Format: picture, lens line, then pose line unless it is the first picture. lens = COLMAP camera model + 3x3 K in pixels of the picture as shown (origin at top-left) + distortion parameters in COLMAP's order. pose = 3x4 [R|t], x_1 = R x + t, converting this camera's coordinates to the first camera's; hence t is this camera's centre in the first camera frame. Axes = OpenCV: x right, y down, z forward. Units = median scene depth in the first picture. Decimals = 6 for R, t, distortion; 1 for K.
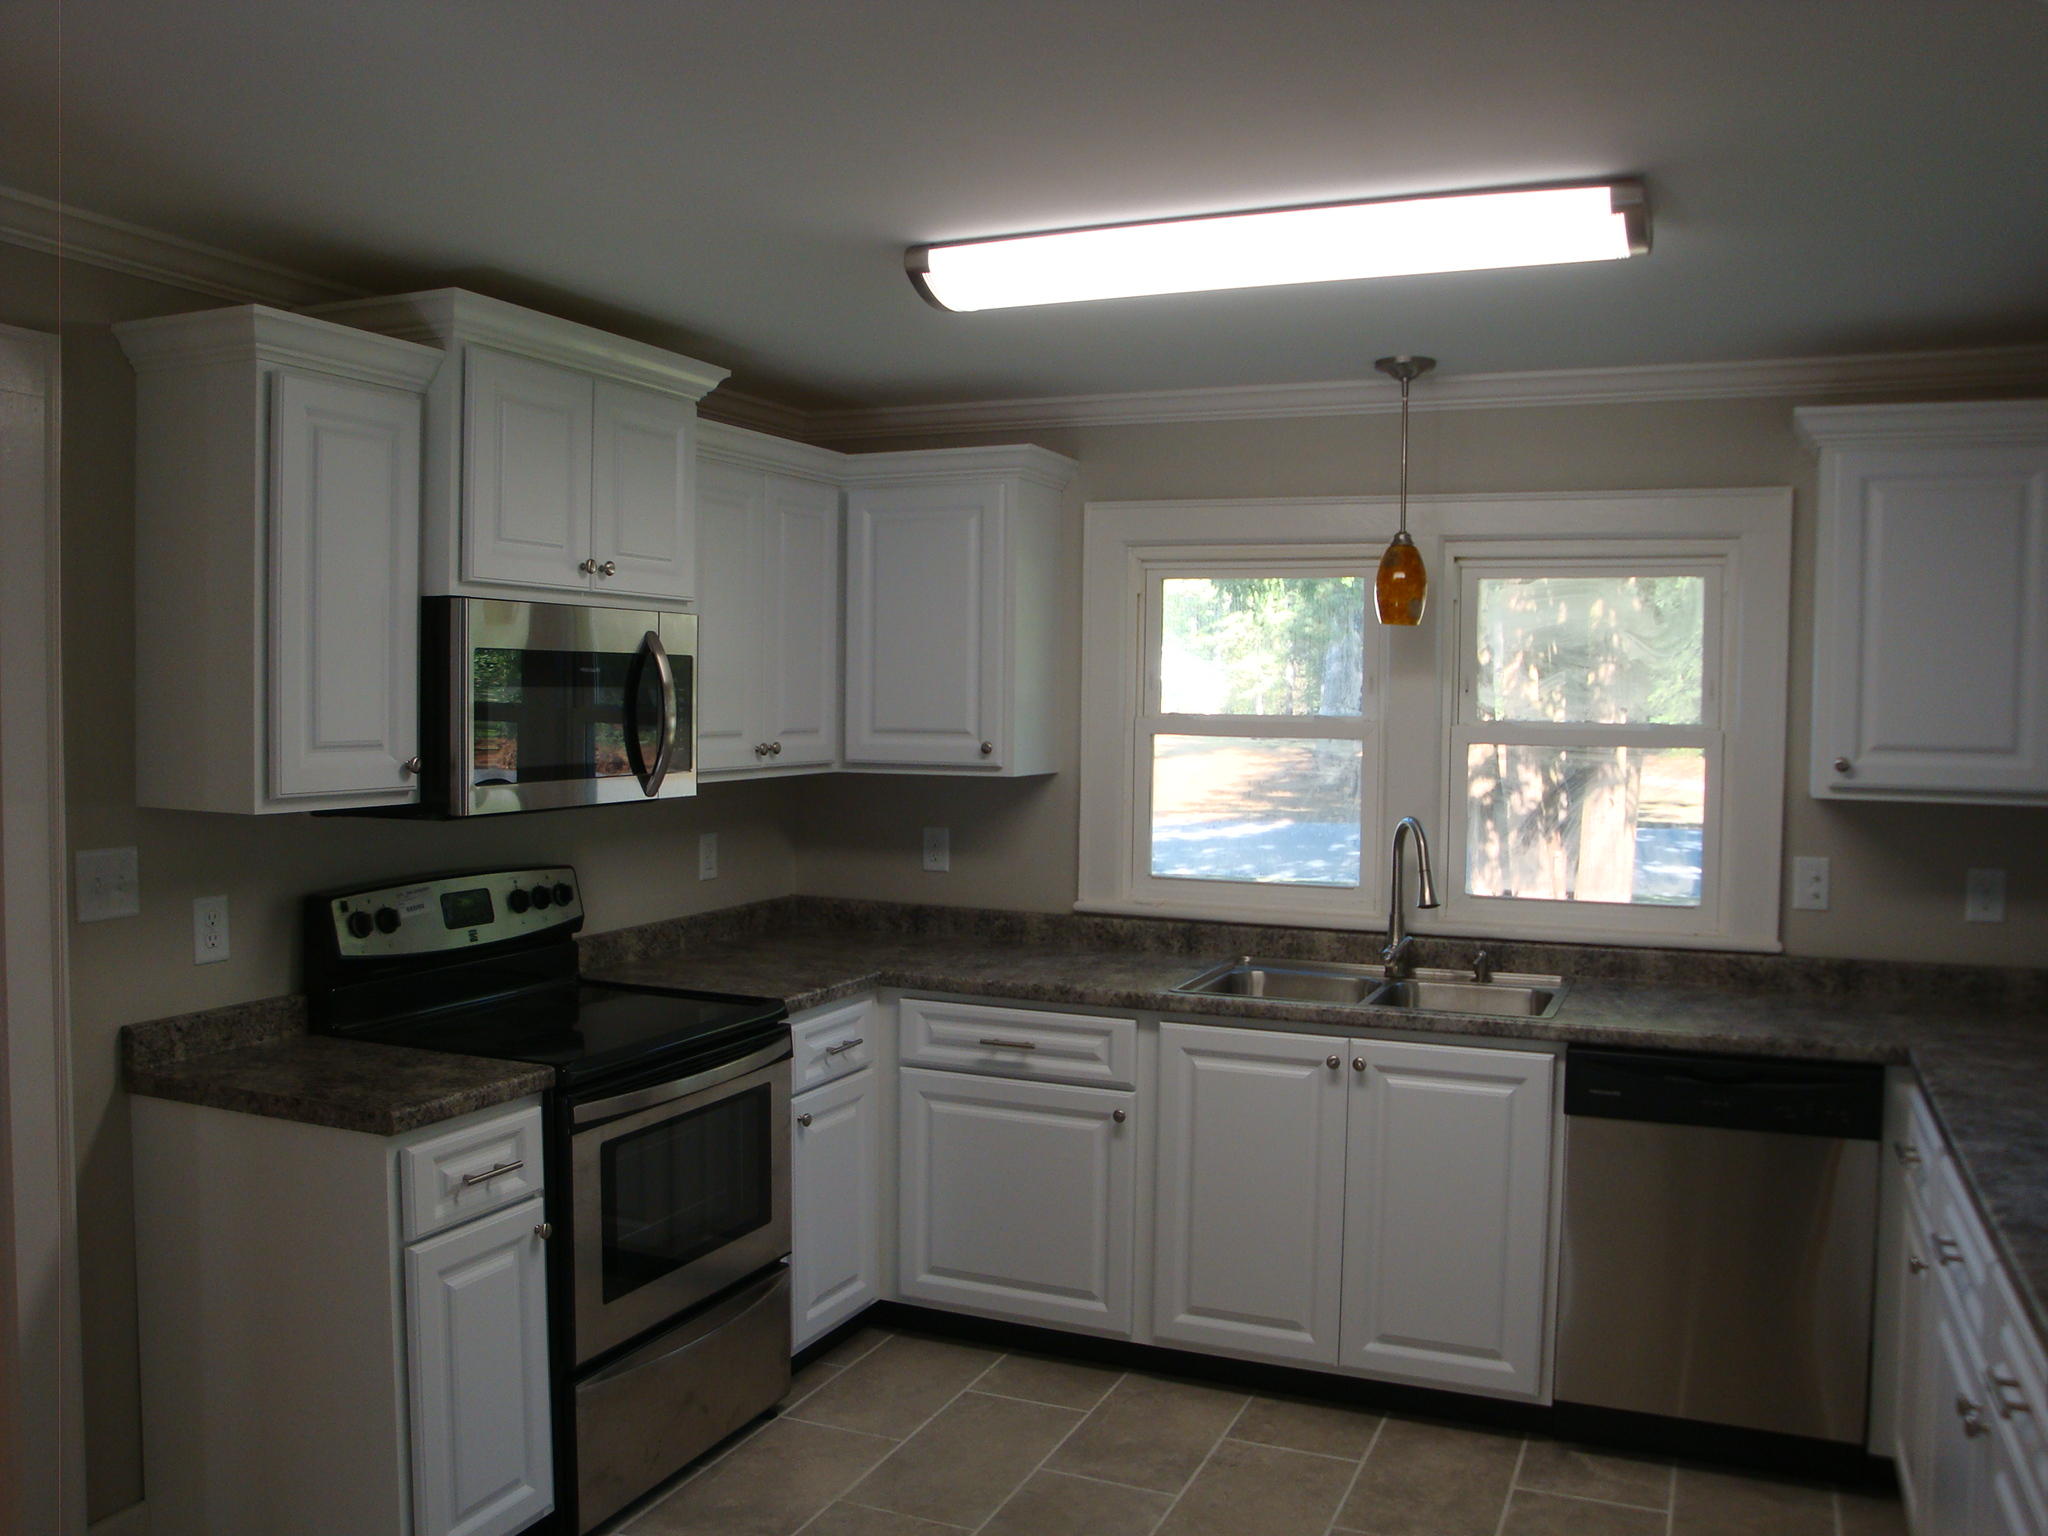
lens RADIAL K [[1697.3, 0, 1024.0], [0, 1697.3, 768.0], [0, 0, 1]] dist [-0.164461, 0.140046]
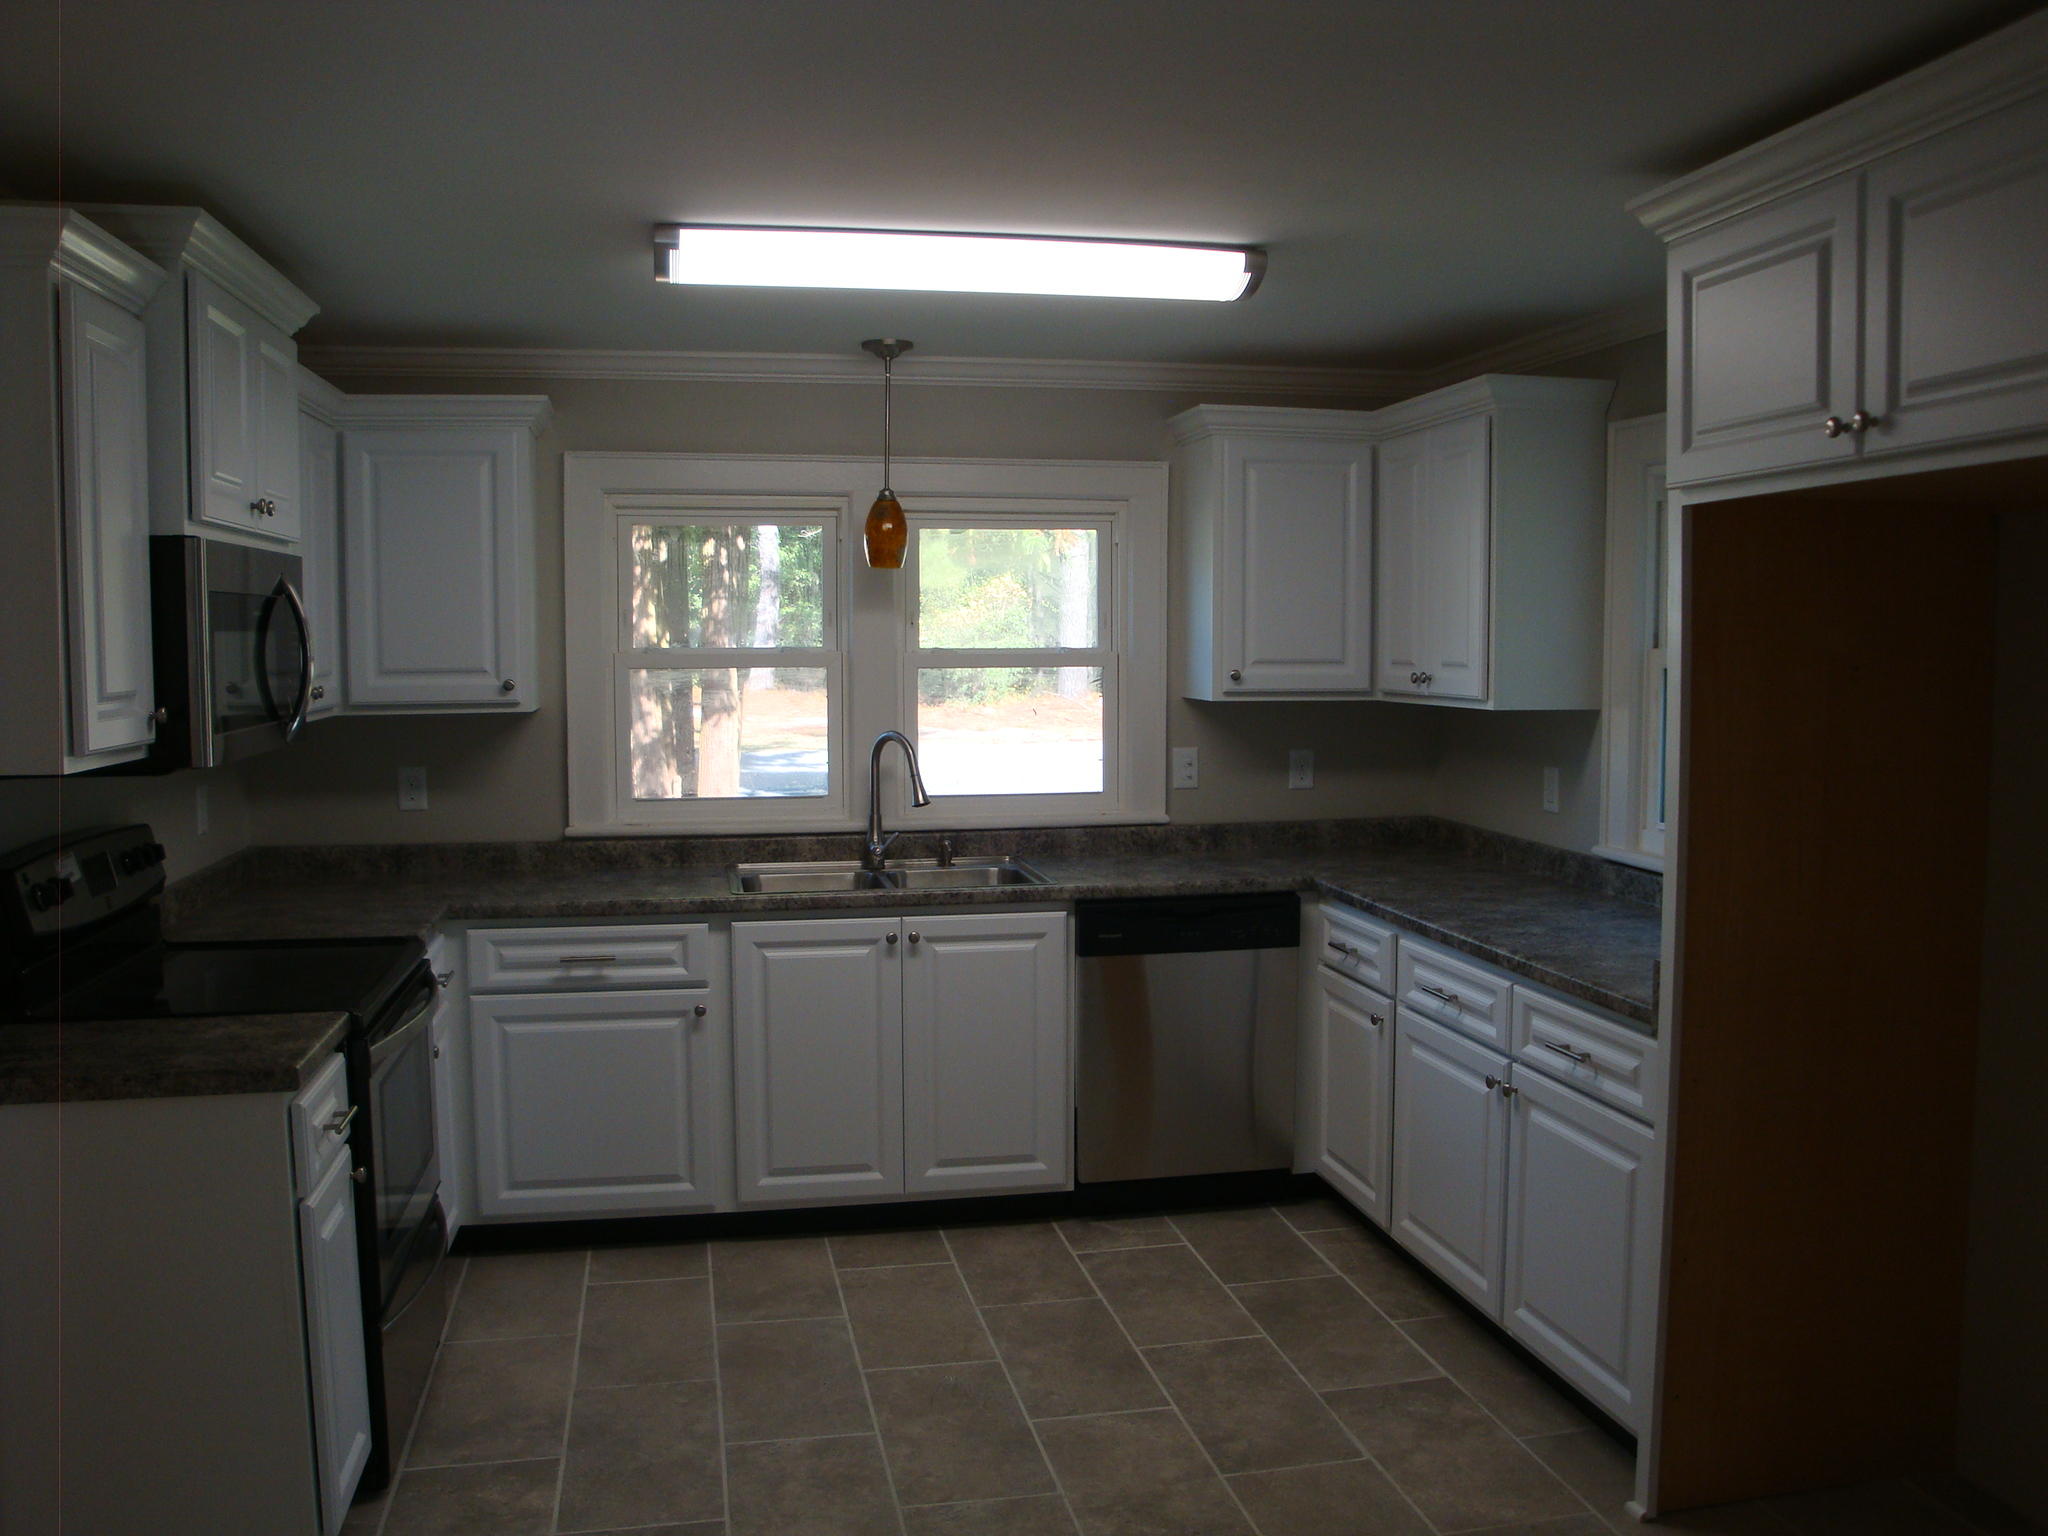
lens RADIAL K [[1697.3, 0, 1024.0], [0, 1697.3, 768.0], [0, 0, 1]] dist [-0.164461, 0.140046]
pose [[0.821800, -0.057313, 0.566886, -0.387130], [0.035770, 0.998155, 0.049060, -0.000170], [-0.568652, -0.020040, 0.822334, -0.030993]]
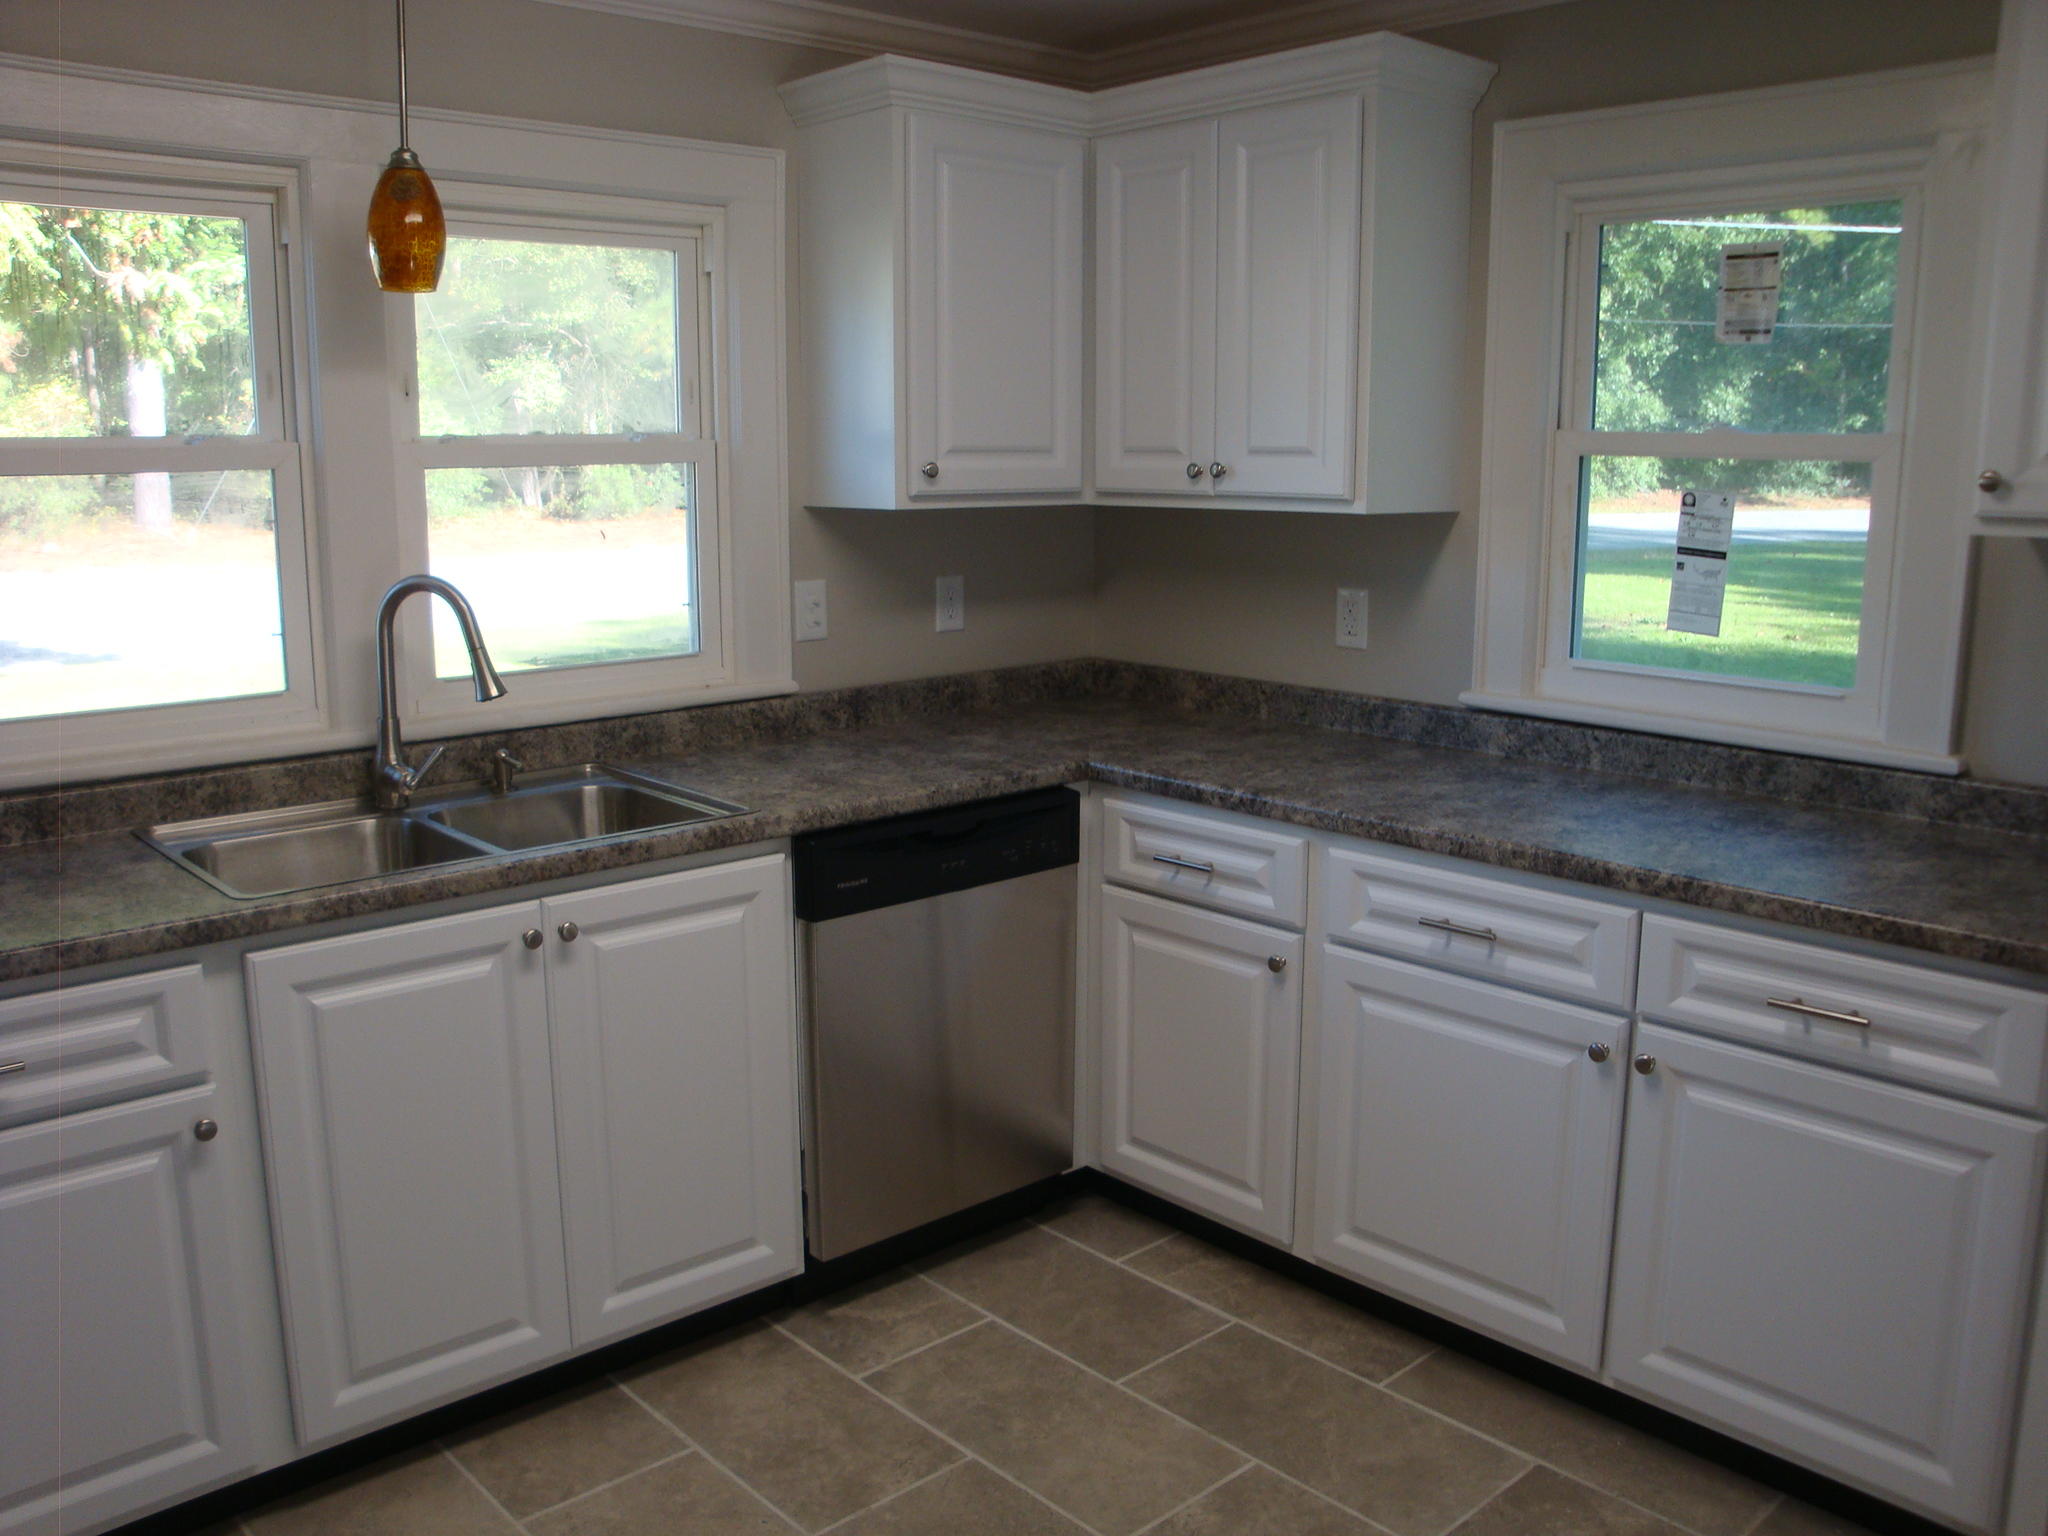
lens RADIAL K [[1701.7, 0, 1010.9], [0, 1701.7, 775.9], [0, 0, 1]] dist [-0.172739, 0.147514]
pose [[0.418811, -0.184764, 0.889078, -0.306821], [0.045089, 0.982105, 0.182857, -0.004389], [-0.906953, -0.036495, 0.419647, 0.513686]]
